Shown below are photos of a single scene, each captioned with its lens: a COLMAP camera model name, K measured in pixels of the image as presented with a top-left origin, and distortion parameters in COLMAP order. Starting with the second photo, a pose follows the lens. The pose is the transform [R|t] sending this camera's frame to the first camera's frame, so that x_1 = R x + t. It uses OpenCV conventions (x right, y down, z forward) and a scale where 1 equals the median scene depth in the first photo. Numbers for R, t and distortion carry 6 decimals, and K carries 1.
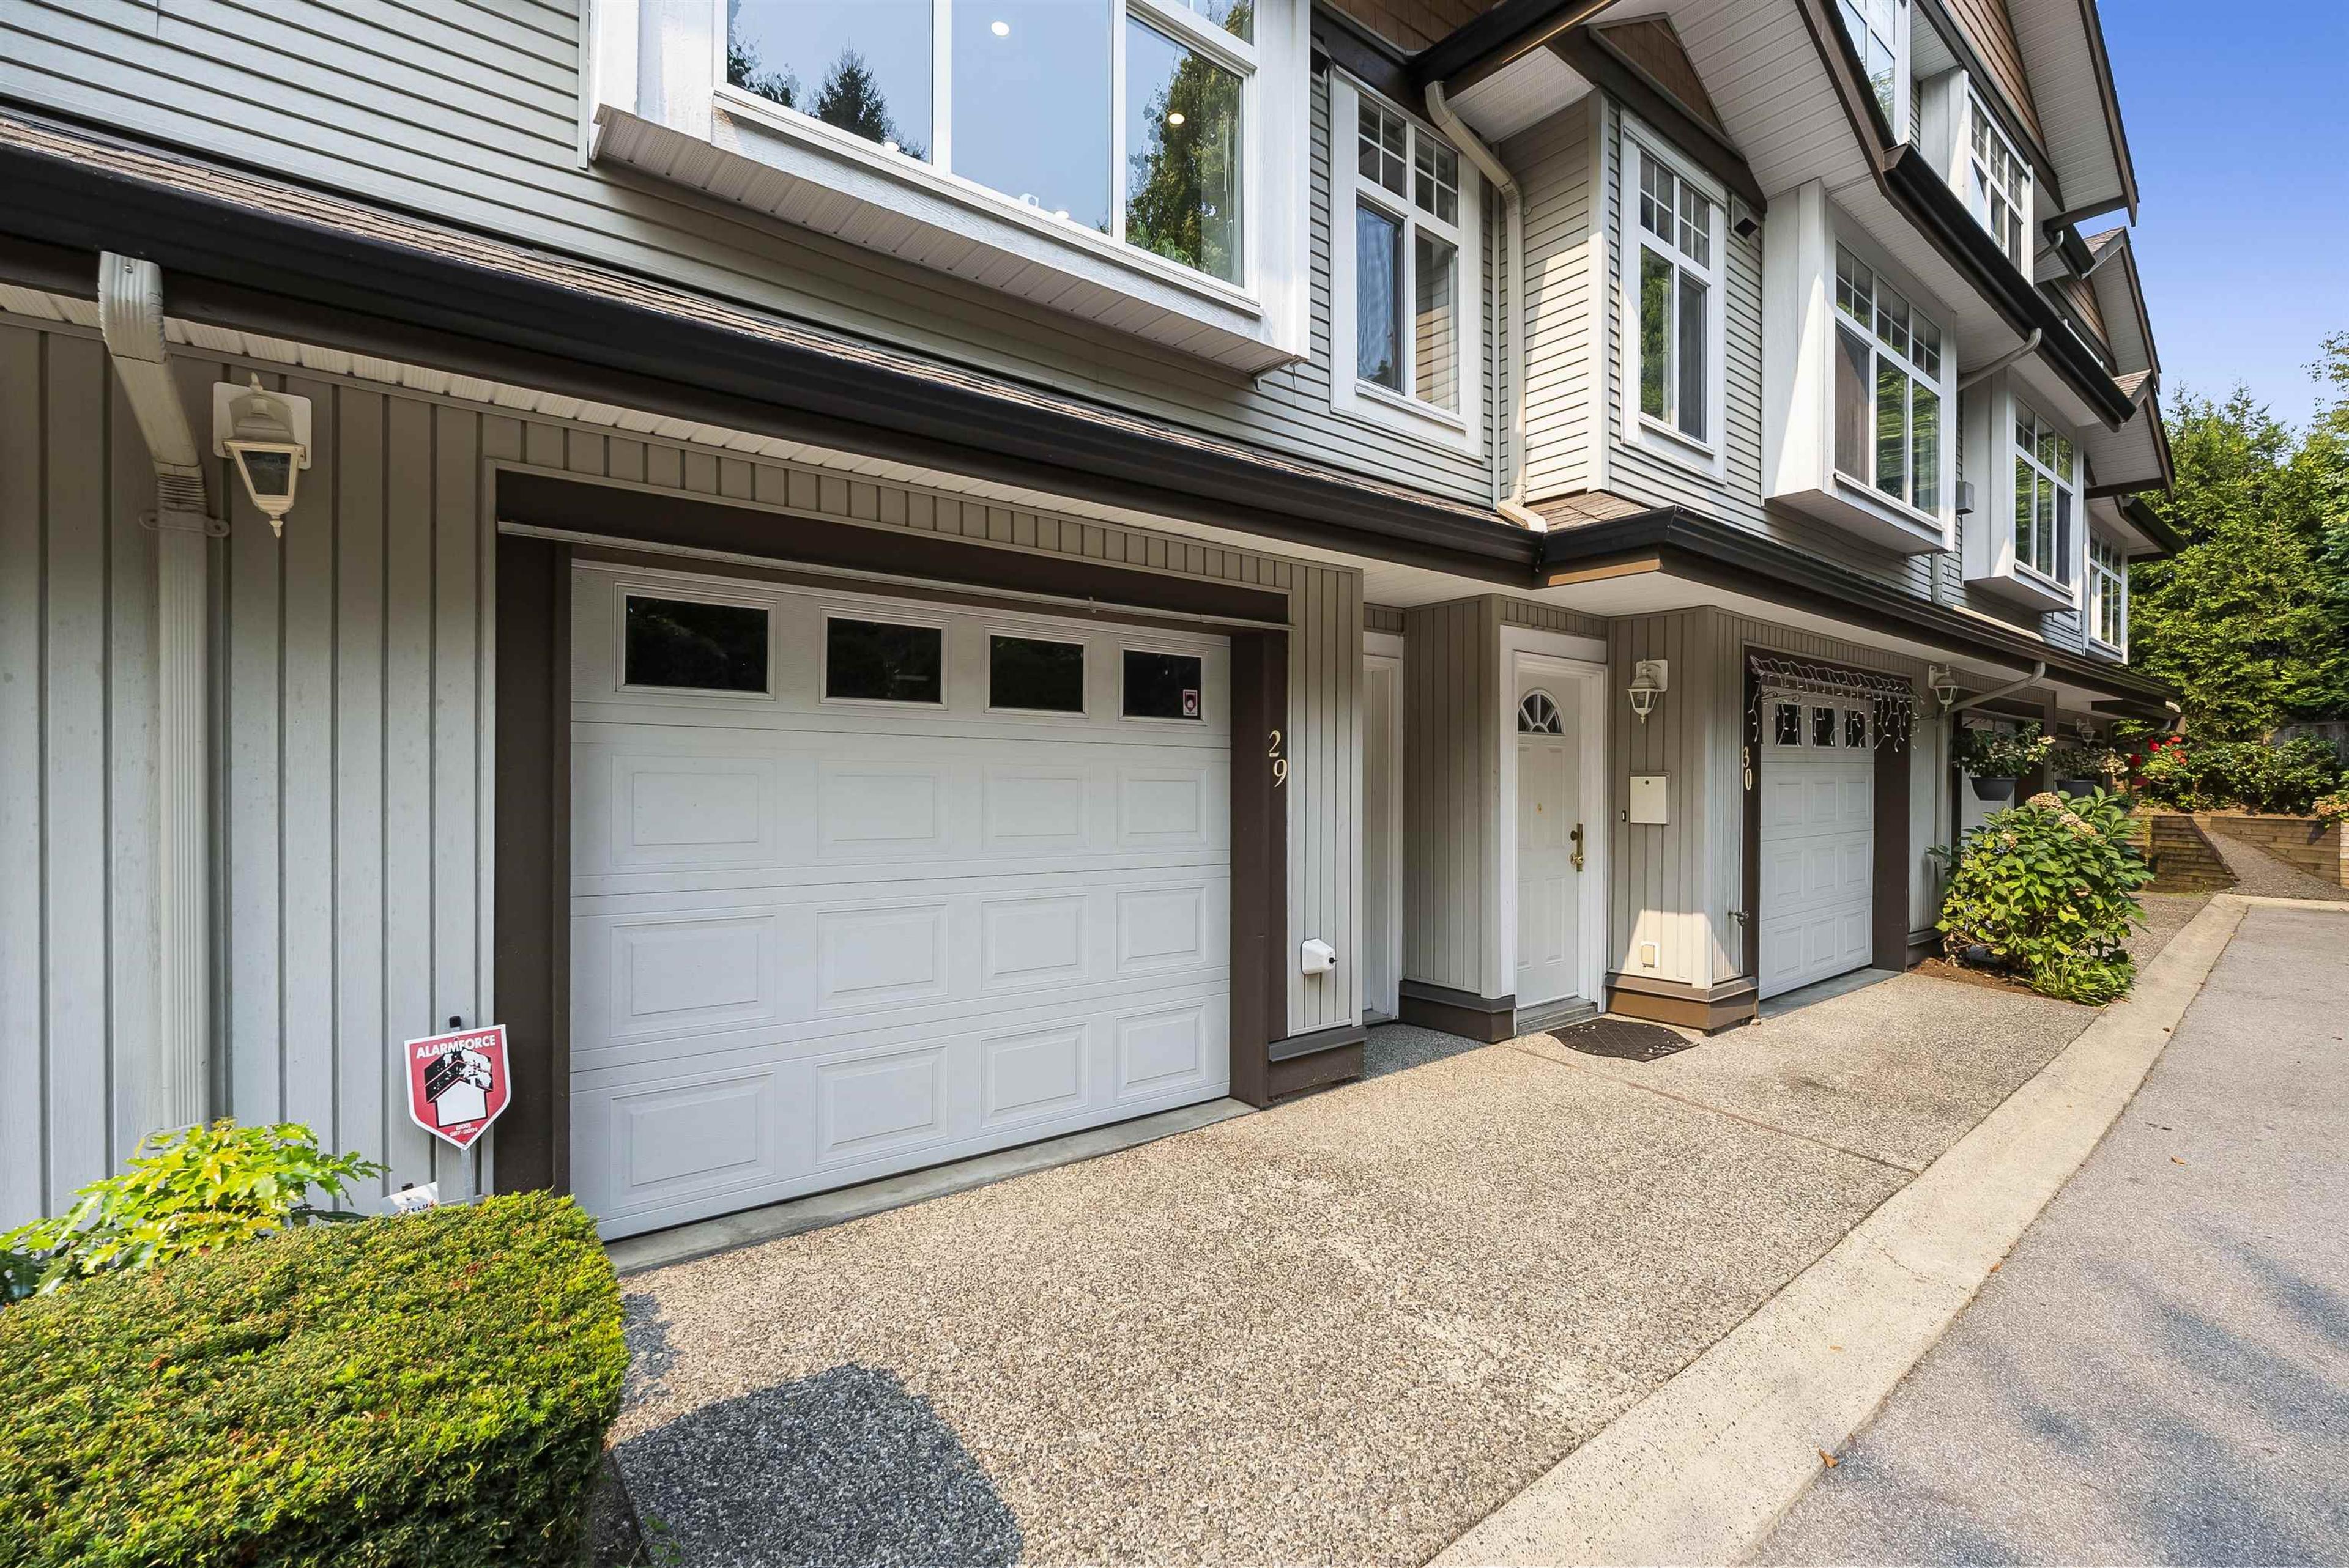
lens RADIAL K [[1054.7, 0, 1178.2], [0, 1054.7, 787.4], [0, 0, 1]] dist [-0.000603, 0.000313]
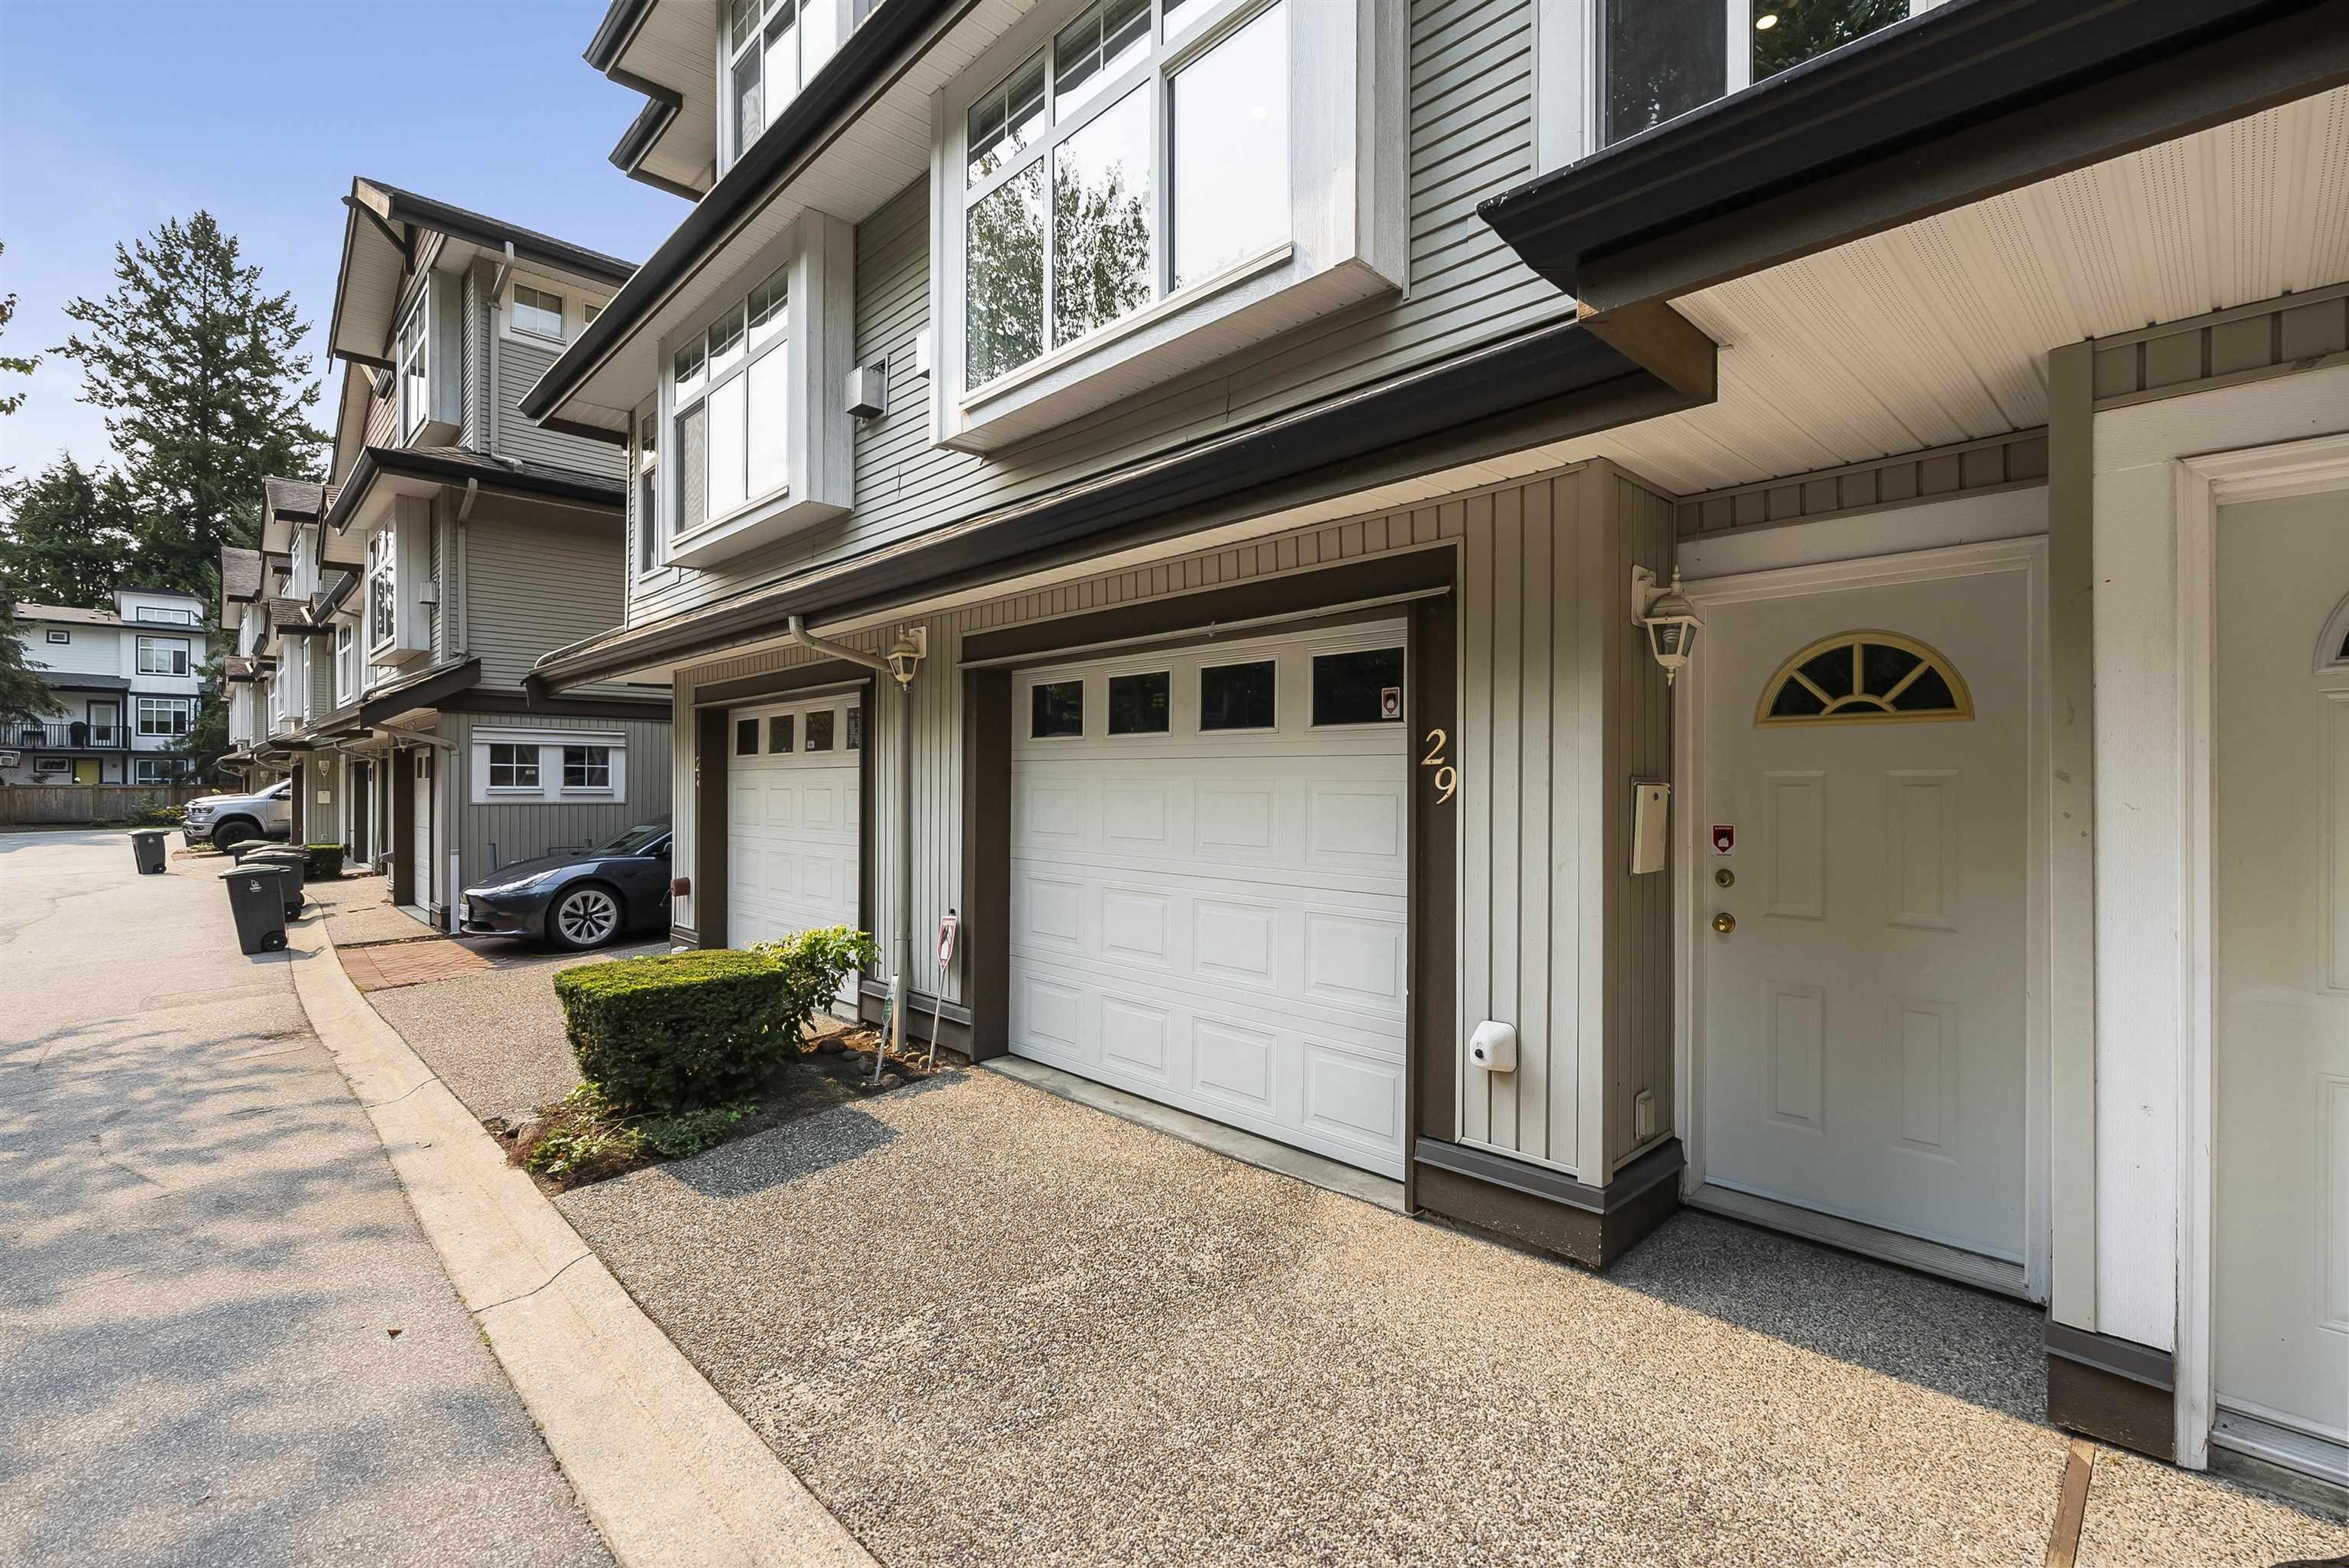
lens RADIAL K [[1066.4, 0, 1174.5], [0, 1066.4, 784.0], [0, 0, 1]] dist [0.005349, 0.000267]
pose [[0.079176, -0.002493, -0.996858, 0.809817], [-0.000213, 0.999997, -0.002518, -0.012158], [0.996861, 0.000412, 0.079175, 0.722523]]
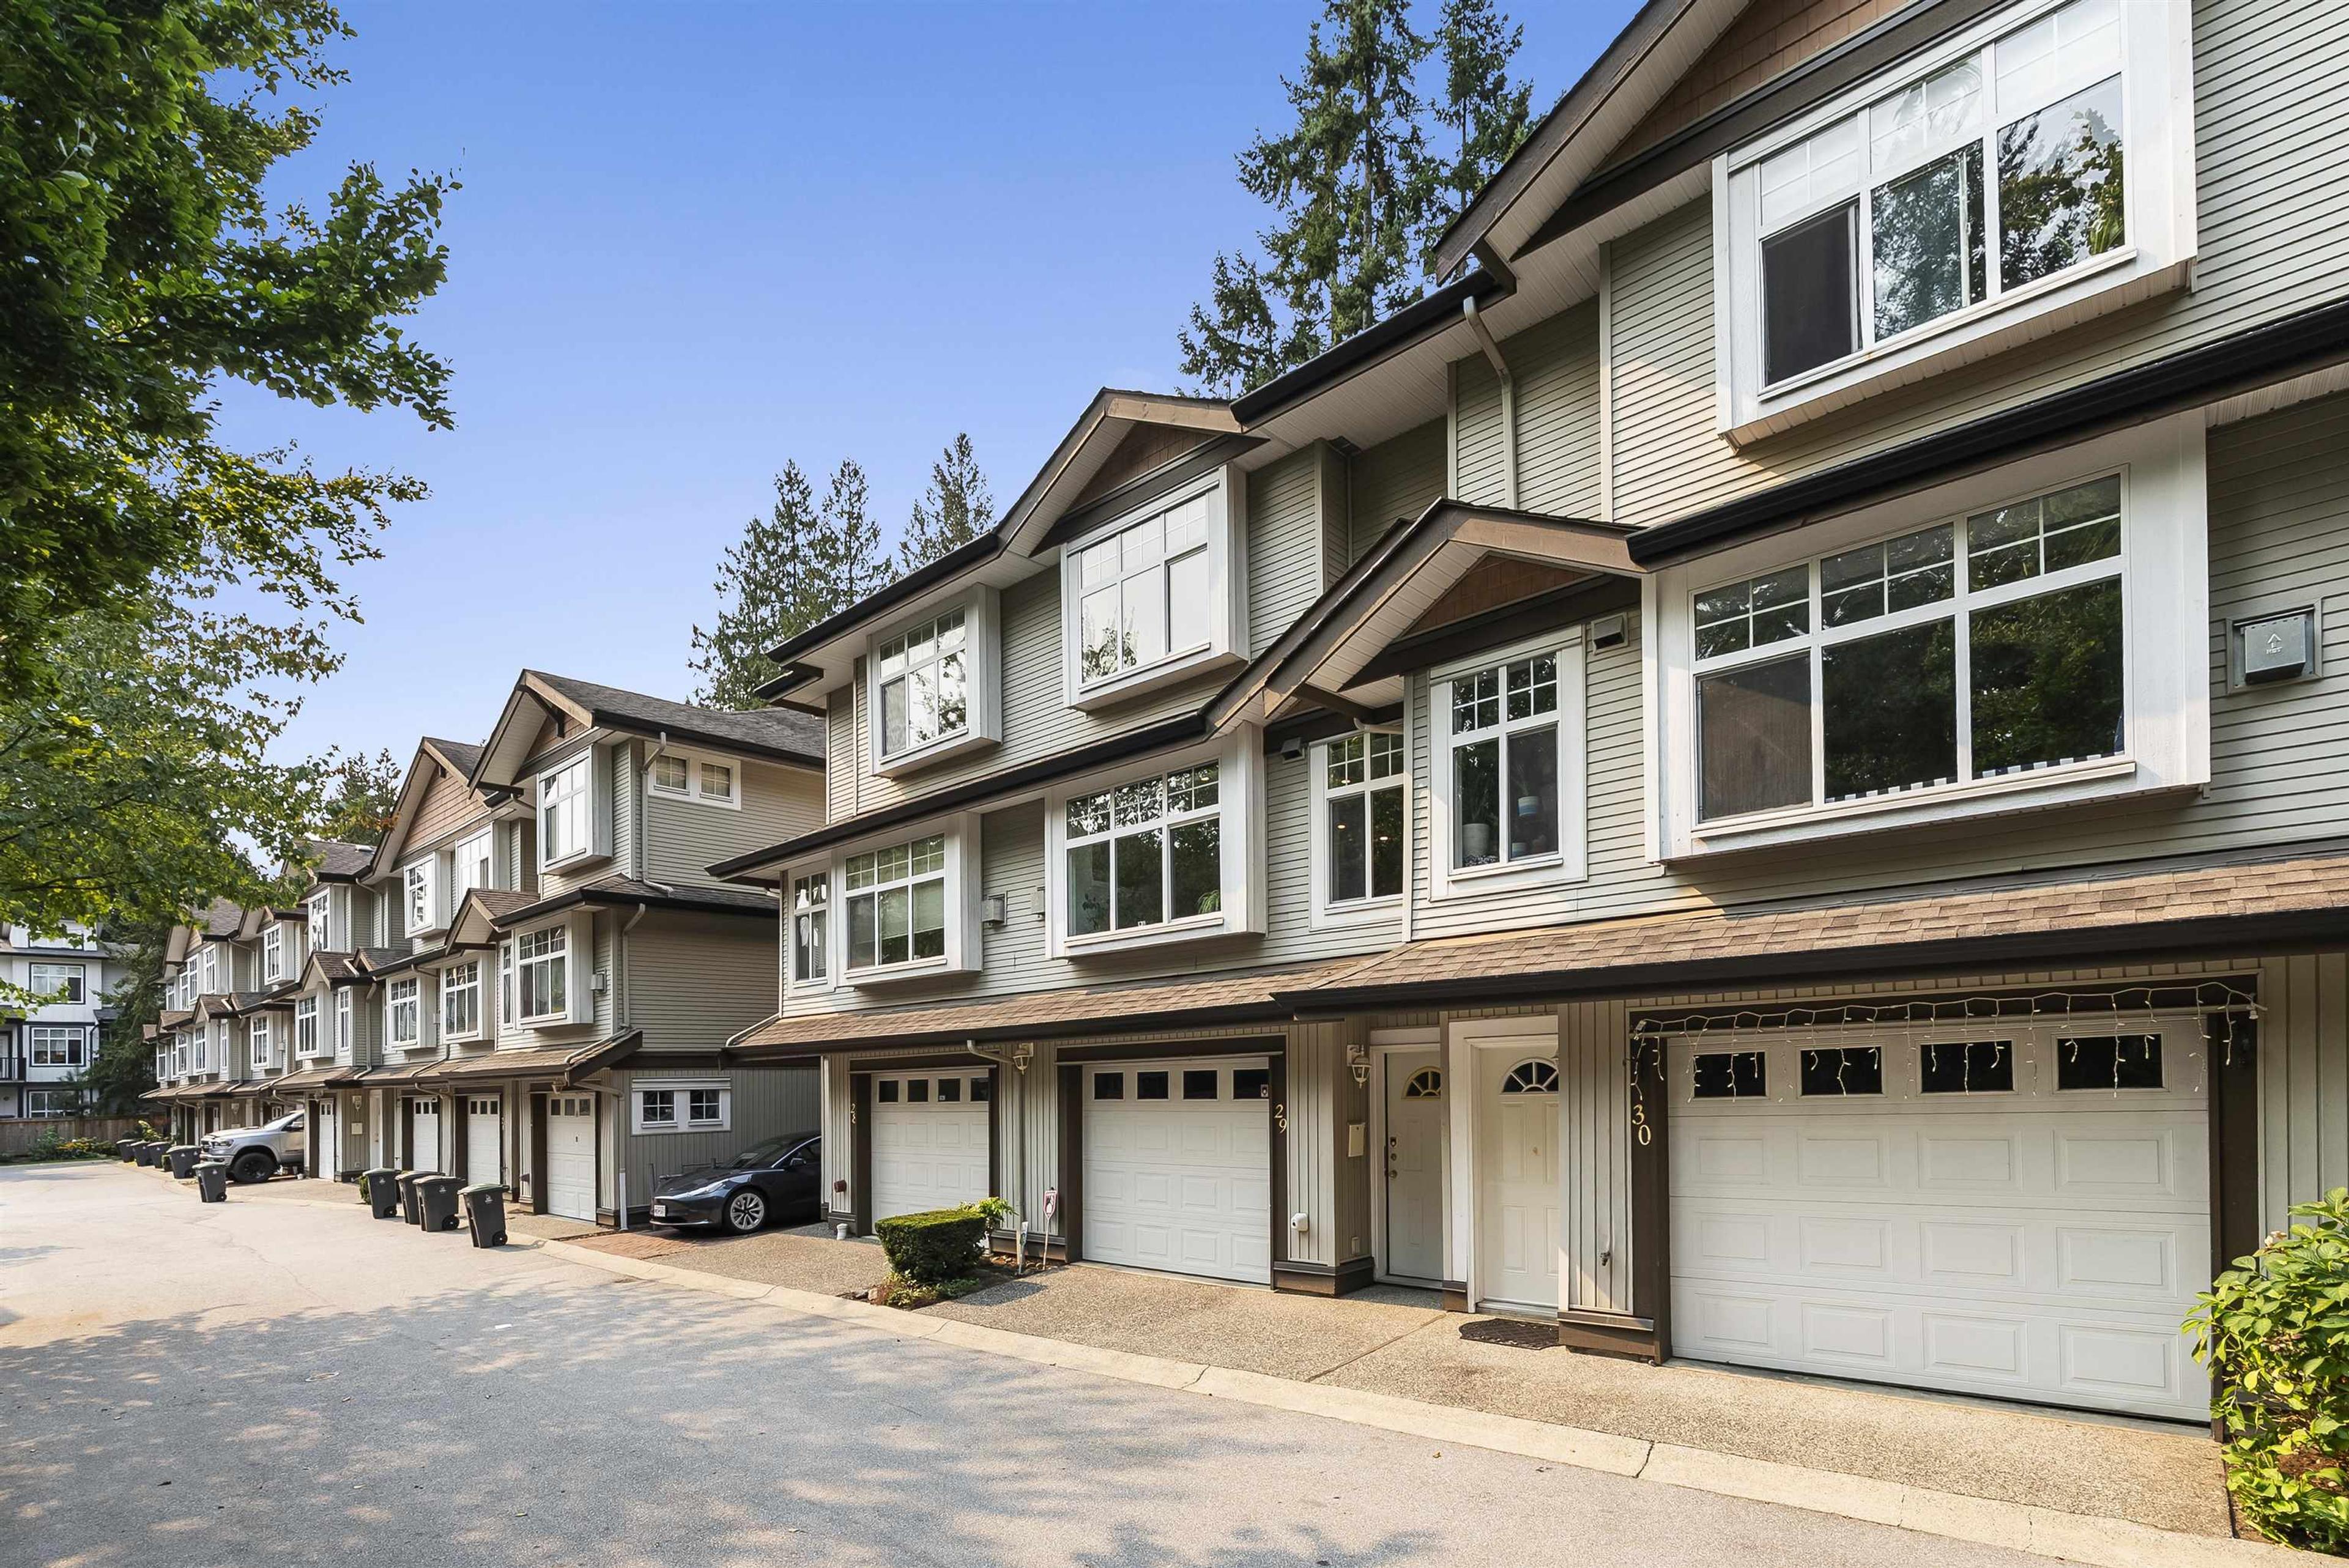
lens RADIAL K [[1184.7, 0, 1199.1], [0, 1184.7, 1072.9], [0, 0, 1]] dist [-0.005805, 0.000743]
pose [[0.159573, -0.012864, -0.987102, 2.193445], [0.023311, 0.999685, -0.009260, -0.092414], [0.986911, -0.021533, 0.159823, 0.475592]]
